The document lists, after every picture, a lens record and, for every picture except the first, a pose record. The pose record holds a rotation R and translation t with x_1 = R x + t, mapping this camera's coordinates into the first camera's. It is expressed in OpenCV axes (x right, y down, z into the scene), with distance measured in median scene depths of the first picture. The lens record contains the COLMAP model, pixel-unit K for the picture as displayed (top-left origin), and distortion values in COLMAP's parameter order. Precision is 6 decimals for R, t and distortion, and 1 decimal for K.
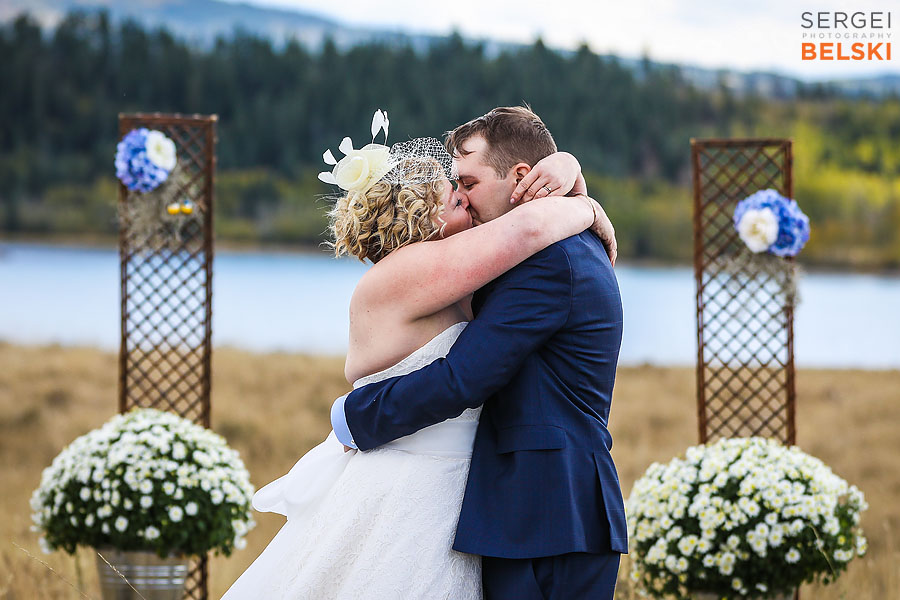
lens RADIAL K [[2706.0, 0, 455.3], [0, 2706.0, 299.2], [0, 0, 1]] dist [0.046891, 0.000000]
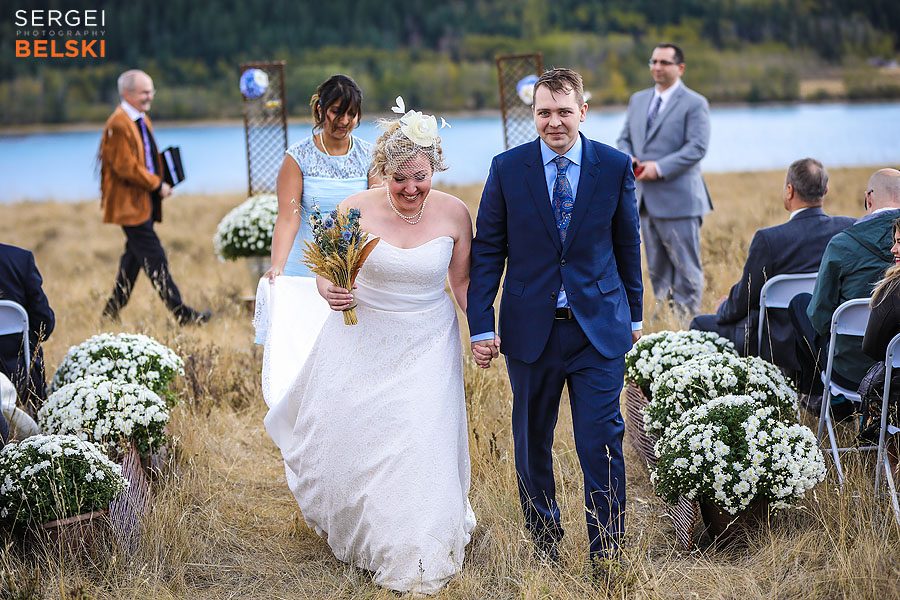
lens RADIAL K [[2518.6, 0, 448.0], [0, 2518.6, 295.9], [0, 0, 1]] dist [0.031881, 0.000000]
pose [[0.992868, -0.081919, 0.086617, -0.151234], [0.076905, 0.995248, 0.059726, 0.011602], [-0.091098, -0.052638, 0.994450, -1.106916]]
